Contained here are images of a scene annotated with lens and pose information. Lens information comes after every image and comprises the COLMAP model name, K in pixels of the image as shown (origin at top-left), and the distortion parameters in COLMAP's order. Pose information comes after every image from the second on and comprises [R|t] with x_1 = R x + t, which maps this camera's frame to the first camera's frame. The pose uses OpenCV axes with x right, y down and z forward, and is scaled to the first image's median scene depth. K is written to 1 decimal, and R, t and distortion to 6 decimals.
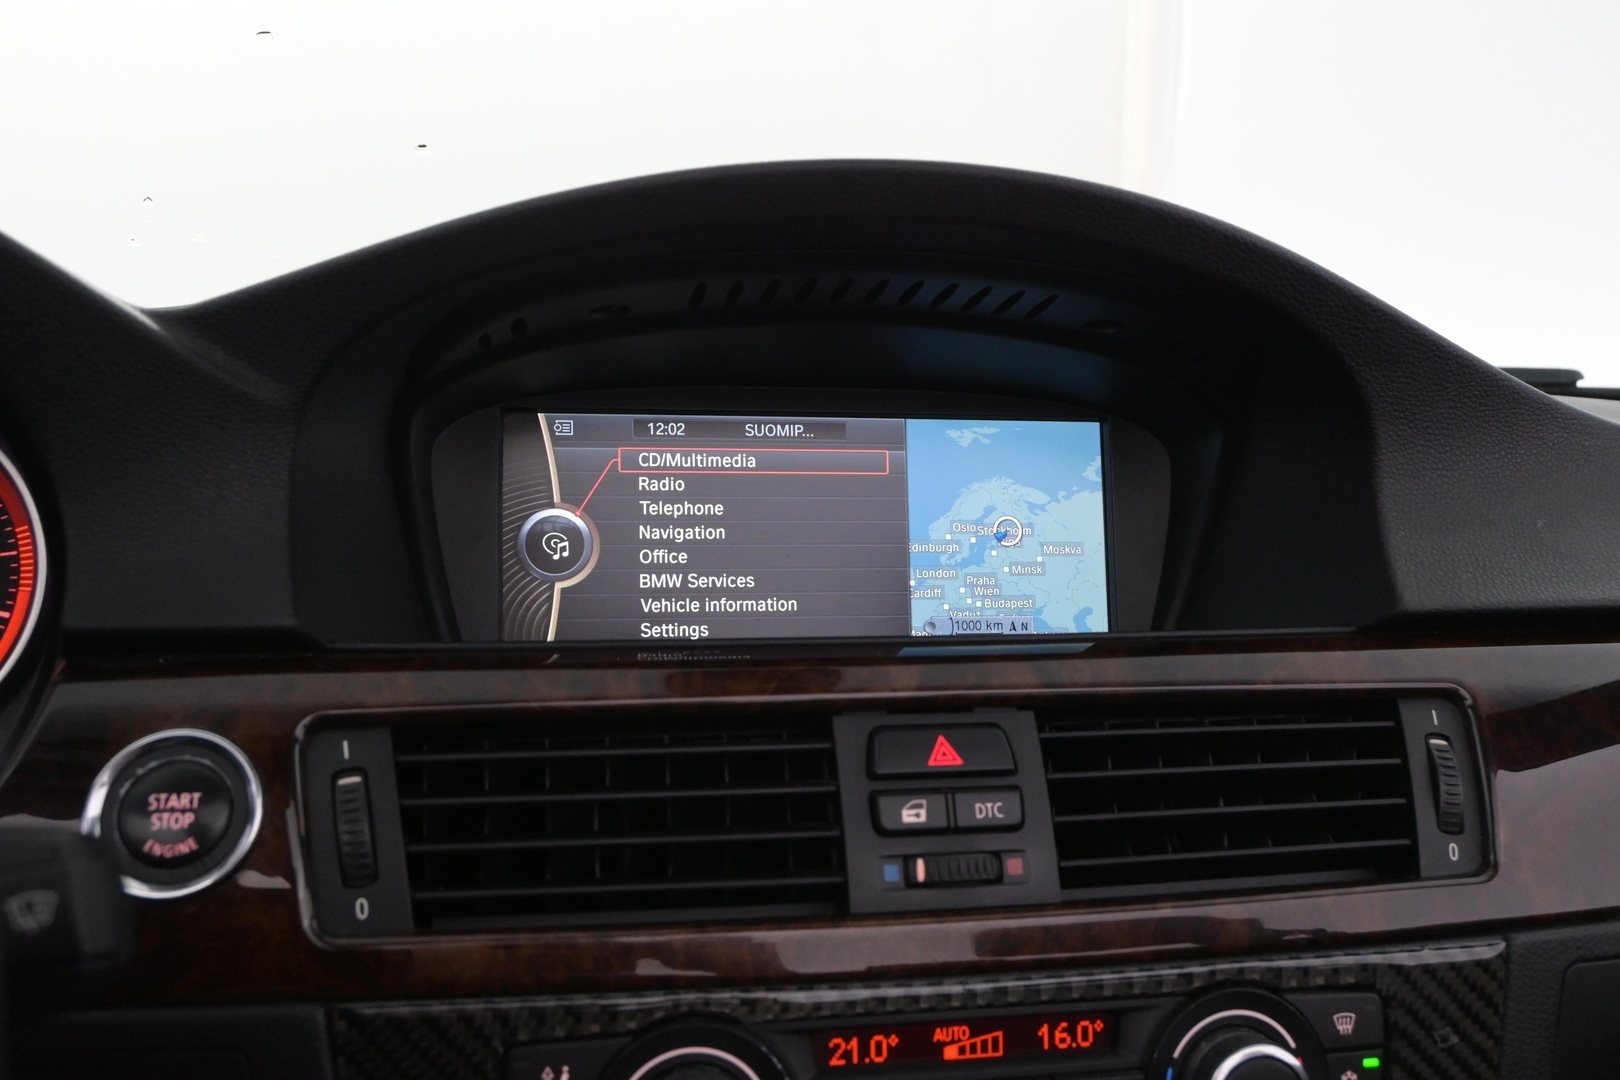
lens RADIAL K [[1430.1, 0, 814.1], [0, 1430.1, 537.7], [0, 0, 1]] dist [-0.011786, 0.005468]
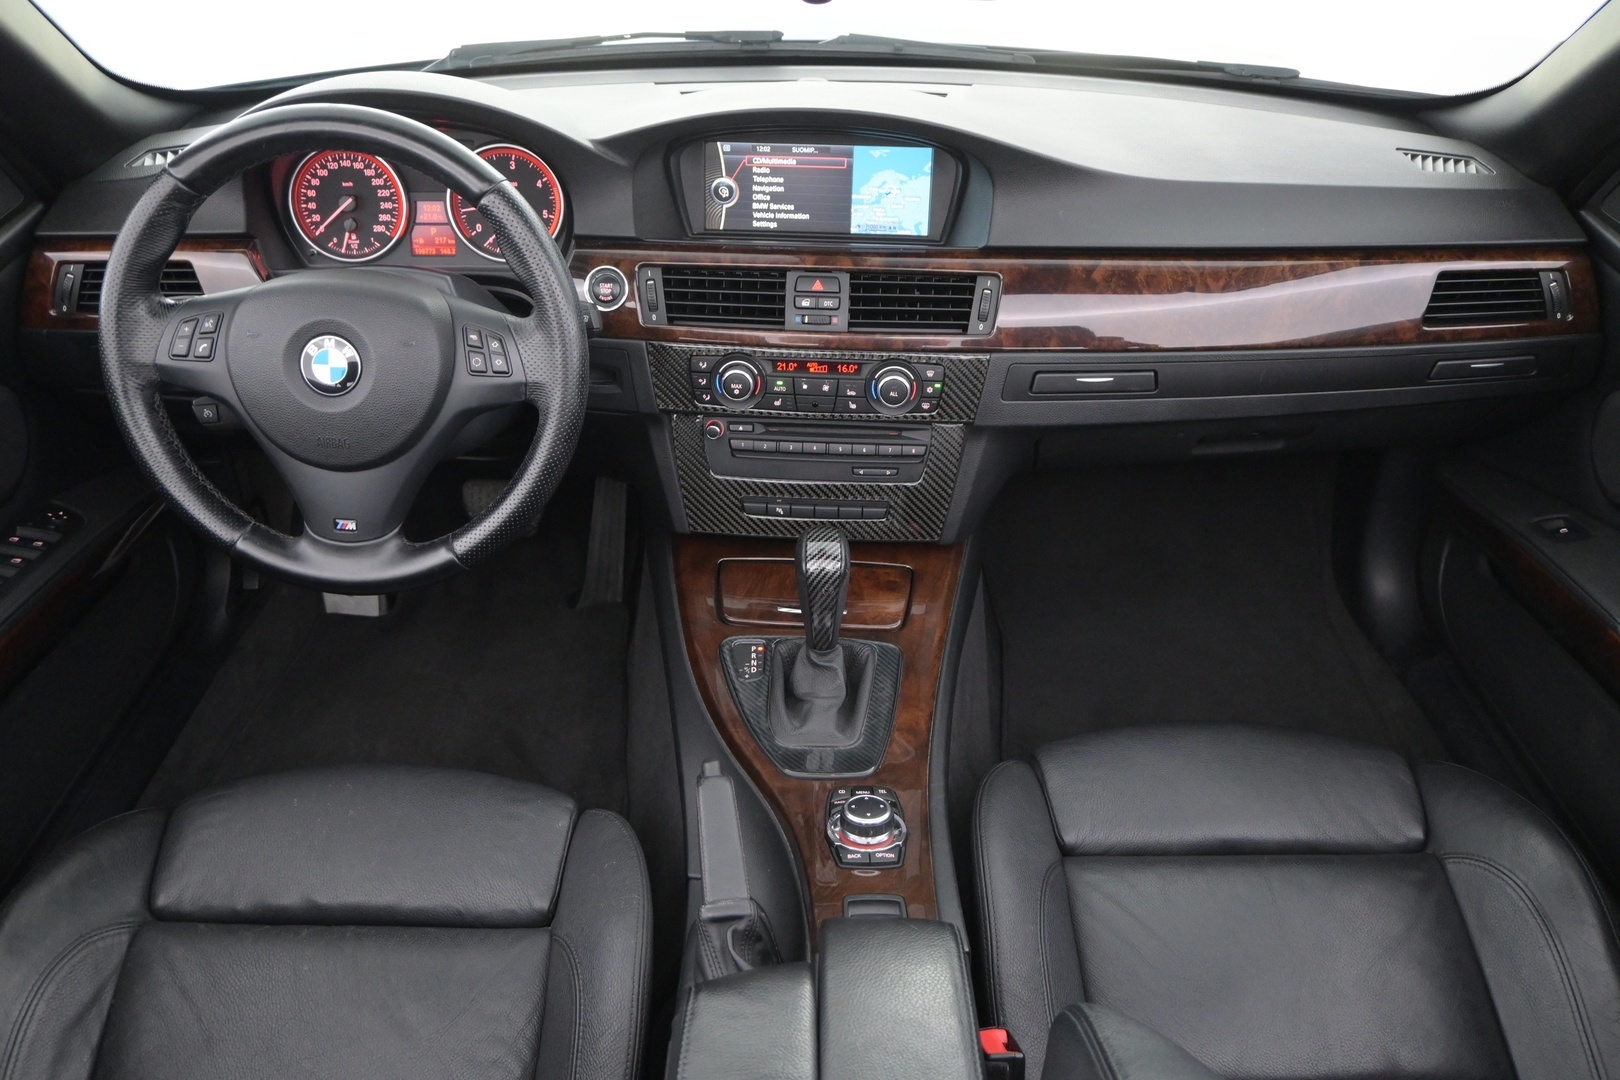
lens RADIAL K [[1260.7, 0, 804.2], [0, 1260.7, 534.4], [0, 0, 1]] dist [-0.004510, -0.006476]
pose [[0.967917, 0.125005, -0.217969, 0.778925], [-0.016694, 0.897544, 0.440610, -0.629934], [0.250715, -0.422835, 0.870835, -1.840175]]
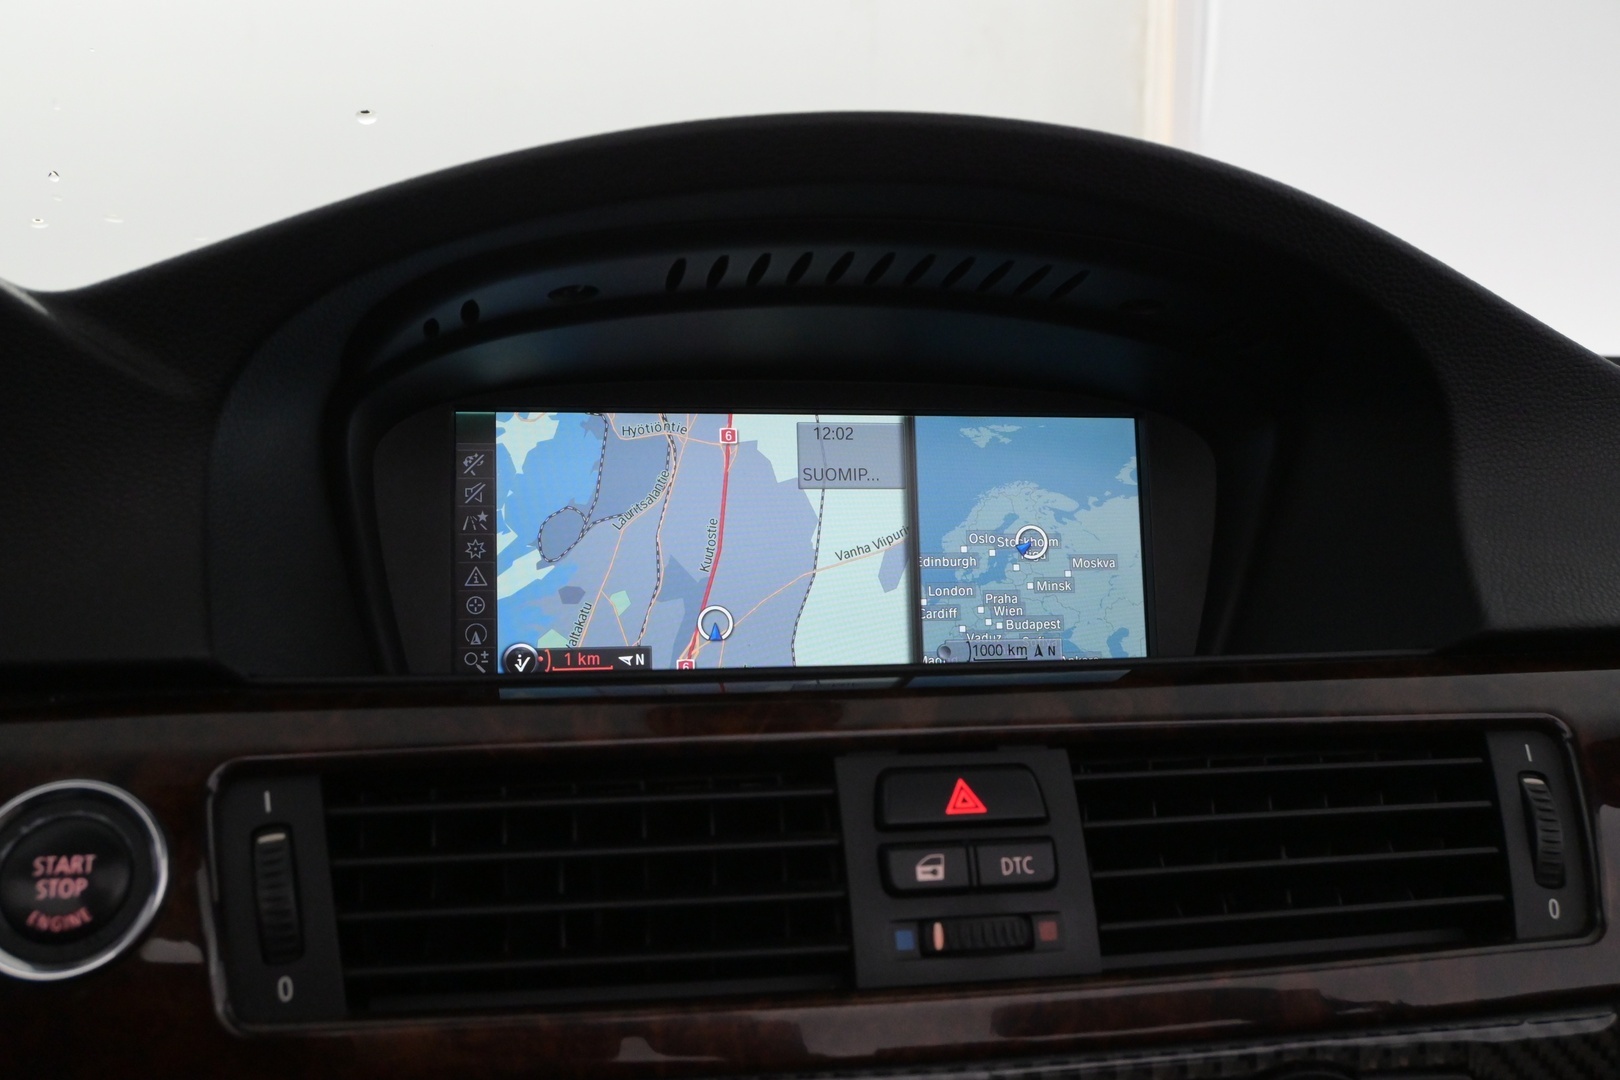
lens RADIAL K [[1551.4, 0, 814.2], [0, 1551.4, 537.4], [0, 0, 1]] dist [-0.001584, 0.000000]
pose [[0.999969, -0.007530, 0.002135, -0.000412], [0.007552, 0.999916, -0.010510, 0.001820], [-0.002056, 0.010525, 0.999942, 0.062270]]
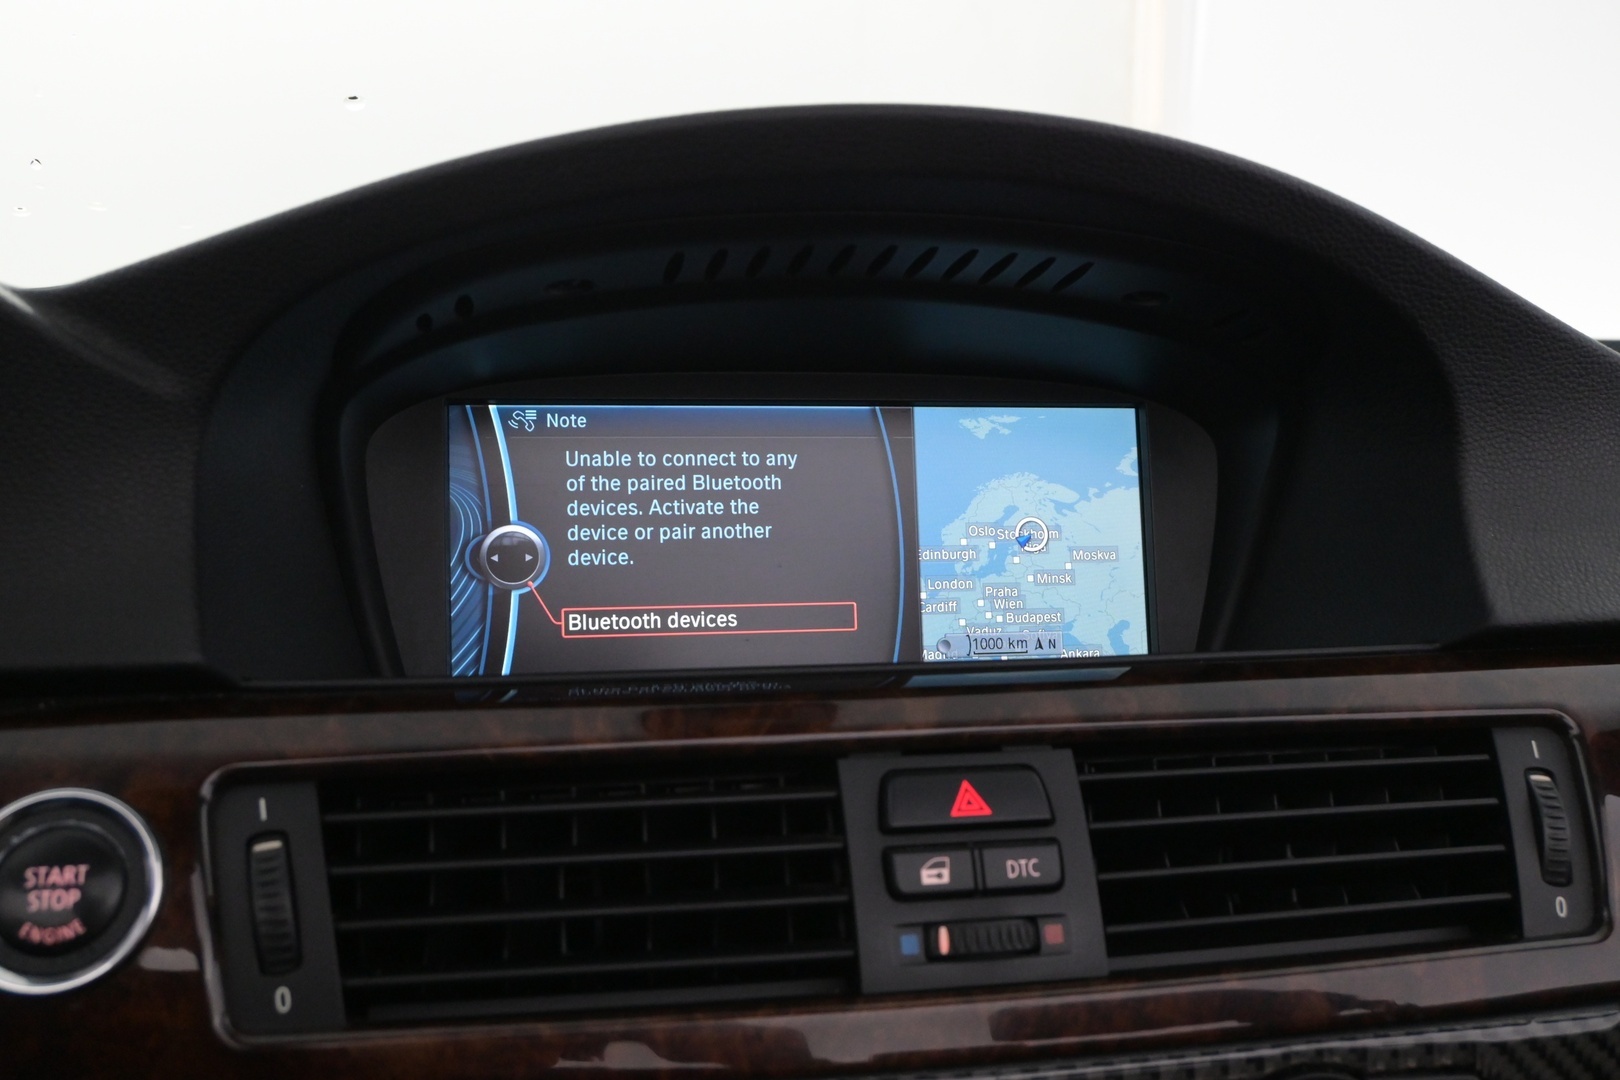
lens RADIAL K [[1551.4, 0, 814.5], [0, 1551.4, 538.0], [0, 0, 1]] dist [-0.001584, 0.000000]
pose [[0.999889, -0.010926, 0.010171, -0.008920], [0.010870, 0.999926, 0.005539, -0.012498], [-0.010231, -0.005428, 0.999933, 0.076010]]
